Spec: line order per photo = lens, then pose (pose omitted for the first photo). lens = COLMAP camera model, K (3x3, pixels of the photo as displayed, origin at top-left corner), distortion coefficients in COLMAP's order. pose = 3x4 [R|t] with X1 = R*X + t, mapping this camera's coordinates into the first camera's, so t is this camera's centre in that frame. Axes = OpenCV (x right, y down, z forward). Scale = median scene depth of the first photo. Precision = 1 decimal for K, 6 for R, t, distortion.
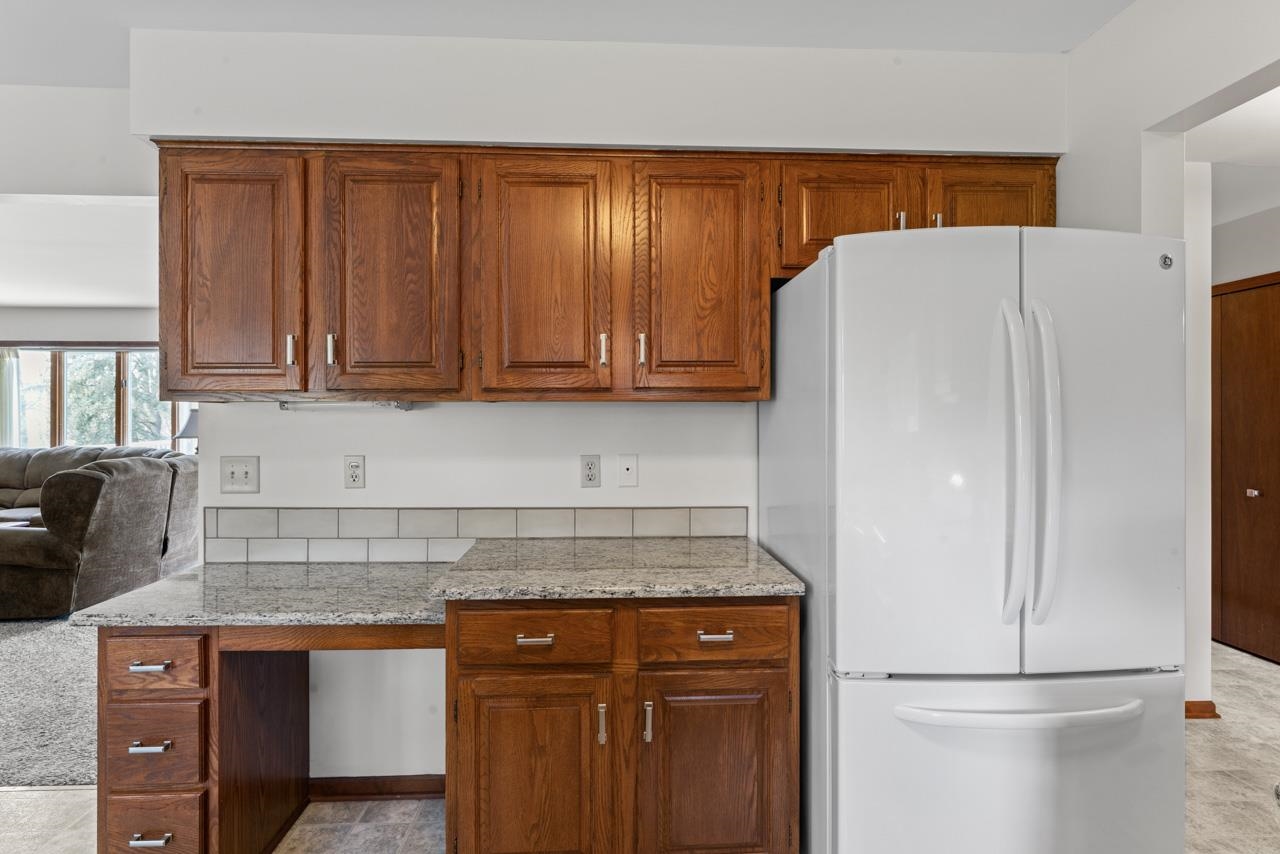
lens RADIAL K [[642.7, 0, 634.1], [0, 642.7, 419.9], [0, 0, 1]] dist [0.000308, -0.000317]
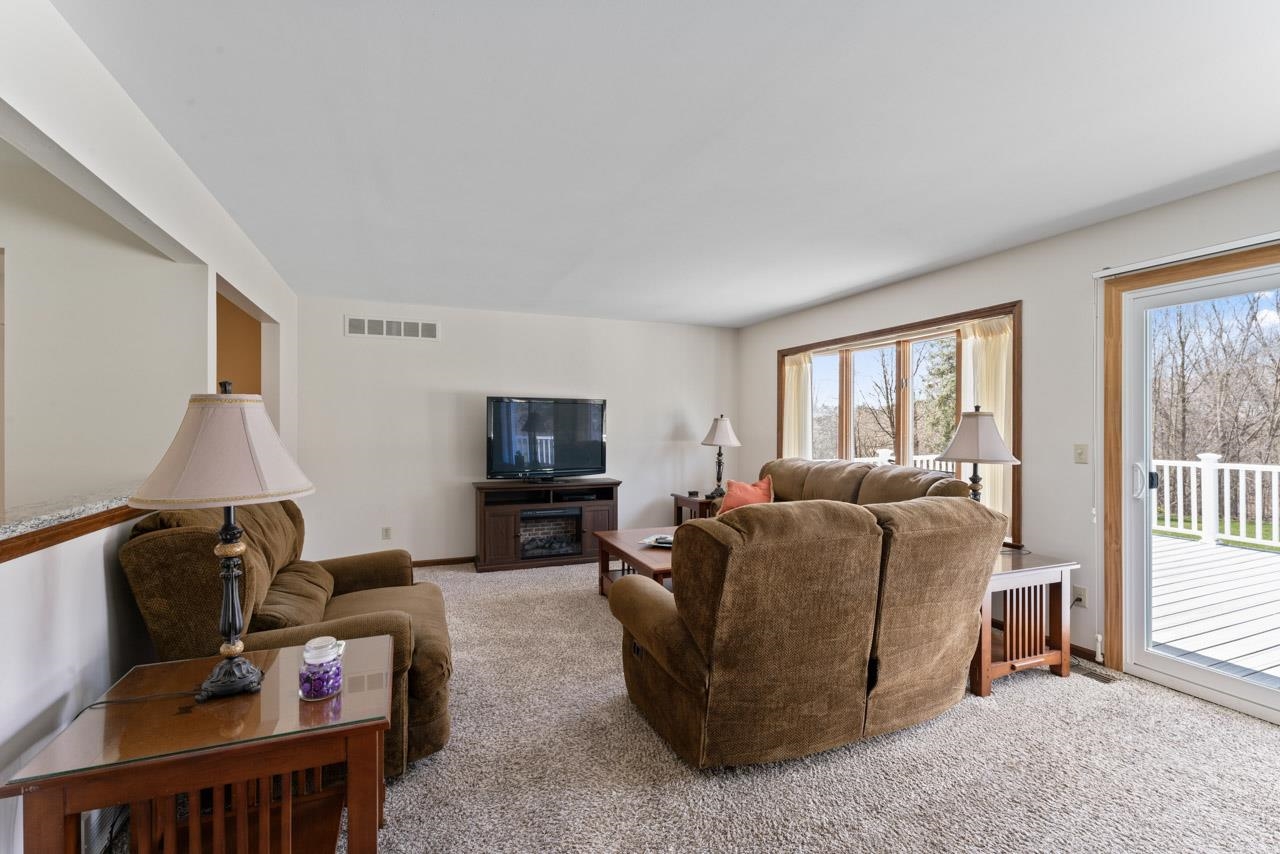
lens RADIAL K [[564.4, 0, 636.9], [0, 564.4, 426.5], [0, 0, 1]] dist [-0.001766, -0.000251]
pose [[0.334531, 0.002032, -0.942383, -0.369403], [-0.005336, 0.999986, 0.000262, -0.003001], [0.942370, 0.004941, 0.334537, 0.676494]]
